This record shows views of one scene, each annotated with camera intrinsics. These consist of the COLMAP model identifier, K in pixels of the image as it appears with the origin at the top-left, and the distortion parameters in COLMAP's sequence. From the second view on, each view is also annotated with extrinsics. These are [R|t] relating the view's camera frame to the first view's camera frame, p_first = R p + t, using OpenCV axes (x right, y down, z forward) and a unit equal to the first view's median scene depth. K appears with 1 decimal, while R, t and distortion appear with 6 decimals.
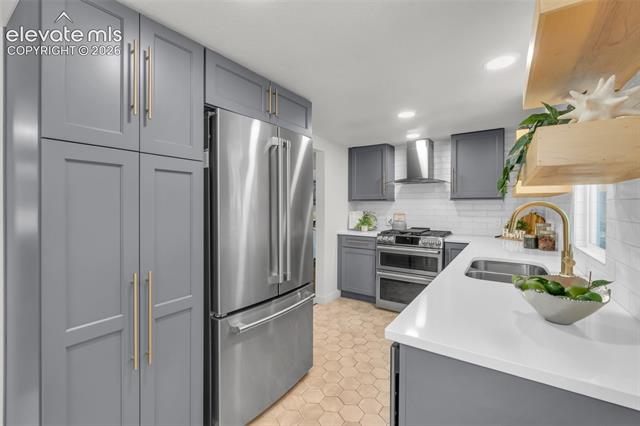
lens RADIAL K [[277.7, 0, 317.8], [0, 277.7, 208.0], [0, 0, 1]] dist [-0.005097, 0.001209]
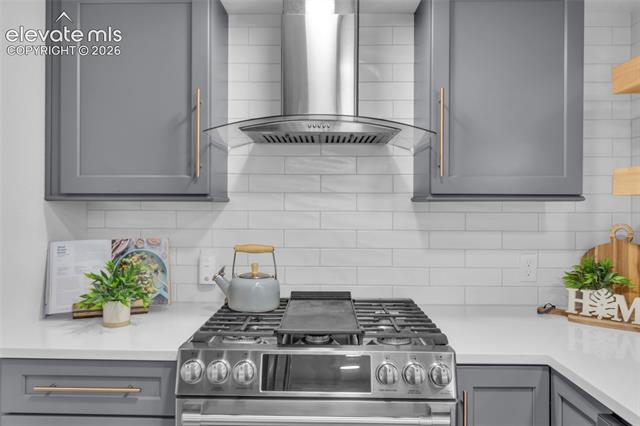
lens RADIAL K [[467.3, 0, 319.4], [0, 467.3, 209.8], [0, 0, 1]] dist [0.003257, 0.001076]
pose [[0.843464, -0.005175, 0.537160, 0.101091], [0.004925, 0.999986, 0.001900, -0.017528], [-0.537163, 0.001043, 0.843478, 0.574009]]
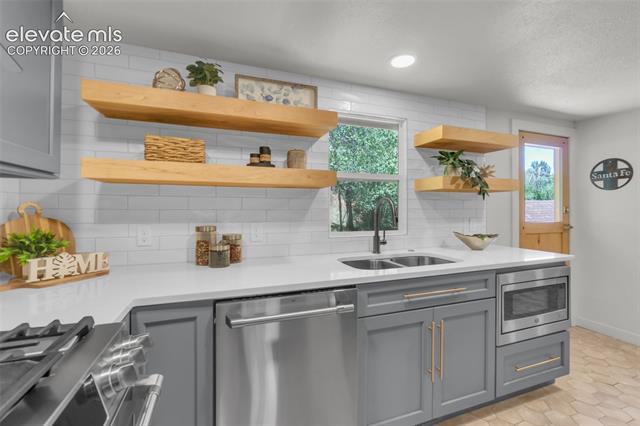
lens RADIAL K [[277.7, 0, 319.6], [0, 277.7, 208.0], [0, 0, 1]] dist [-0.005097, 0.001209]
pose [[-0.805913, -0.003449, 0.592023, 0.138015], [0.000128, 0.999982, 0.006000, 0.005965], [-0.592033, 0.004911, -0.805899, 0.885994]]
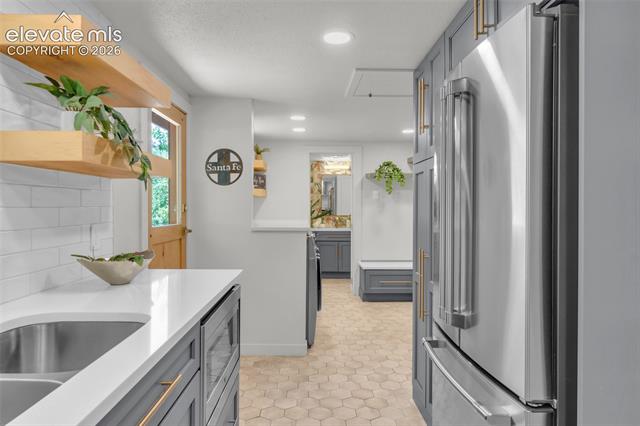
lens RADIAL K [[396.7, 0, 325.1], [0, 396.7, 208.0], [0, 0, 1]] dist [-0.017781, -0.000433]
pose [[-0.810036, -0.011688, -0.586264, 0.288662], [-0.017451, 0.999839, 0.004179, 0.006461], [0.586121, 0.013616, -0.810109, 0.708731]]
